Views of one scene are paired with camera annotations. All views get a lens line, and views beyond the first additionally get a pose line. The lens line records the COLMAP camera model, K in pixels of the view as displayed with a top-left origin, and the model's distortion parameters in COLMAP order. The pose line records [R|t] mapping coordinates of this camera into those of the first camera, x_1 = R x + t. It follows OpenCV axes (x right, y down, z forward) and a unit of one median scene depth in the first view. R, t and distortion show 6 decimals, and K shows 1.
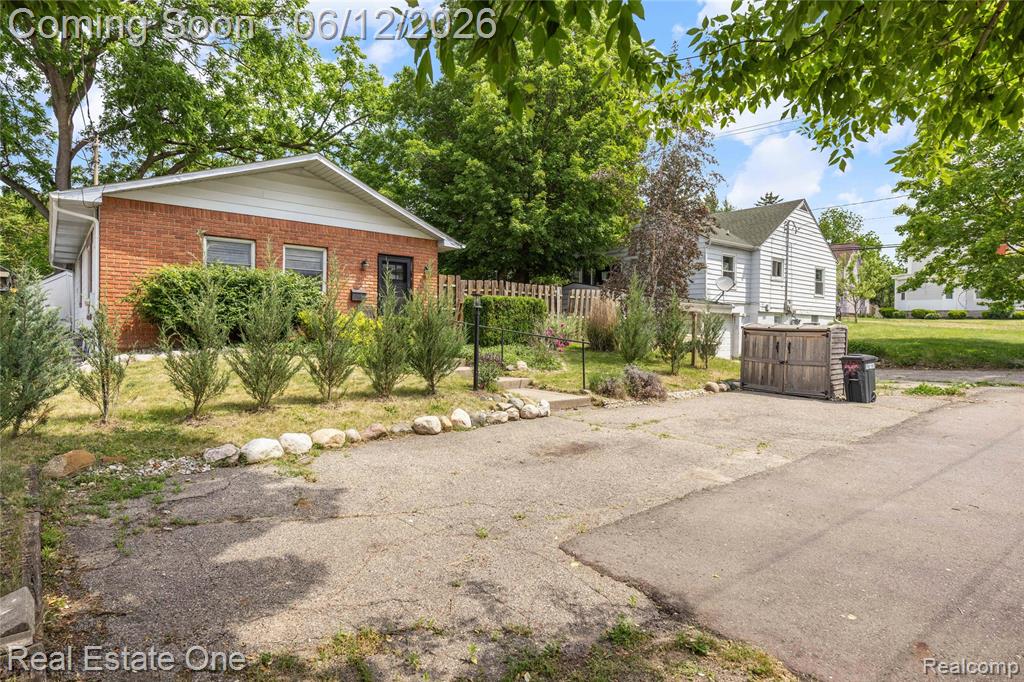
lens RADIAL K [[561.6, 0, 512.5], [0, 561.6, 340.3], [0, 0, 1]] dist [0.001600, 0.000626]
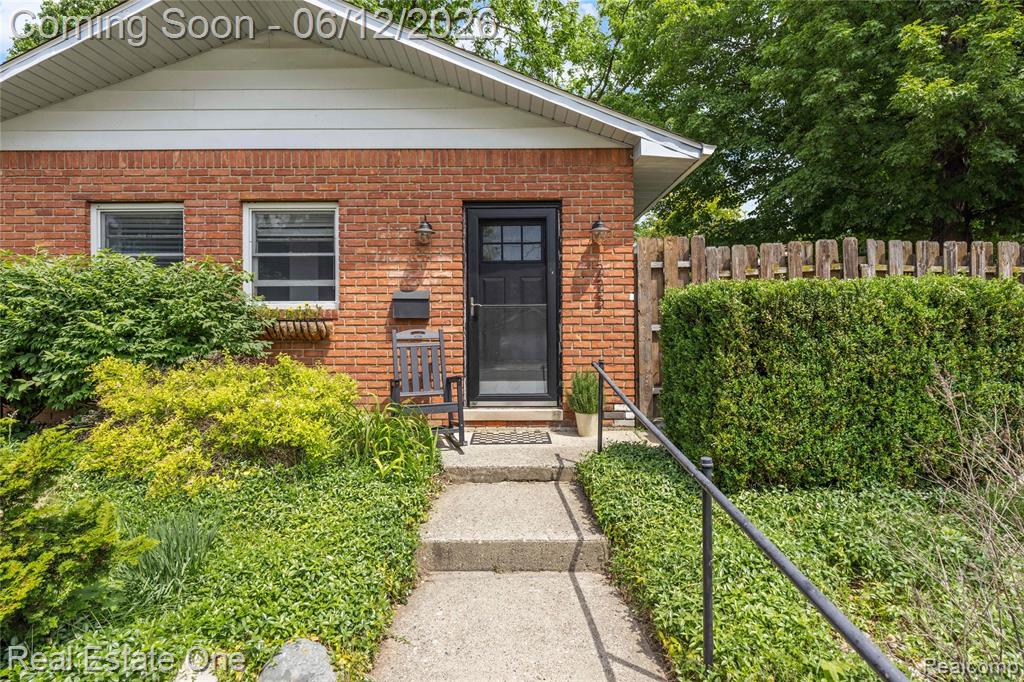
lens RADIAL K [[536.2, 0, 512.5], [0, 536.2, 338.9], [0, 0, 1]] dist [0.005920, 0.001123]
pose [[0.766146, -0.005231, -0.642645, 0.038681], [0.004993, 0.999985, -0.002187, -0.049873], [0.642647, -0.001533, 0.766161, 0.691616]]
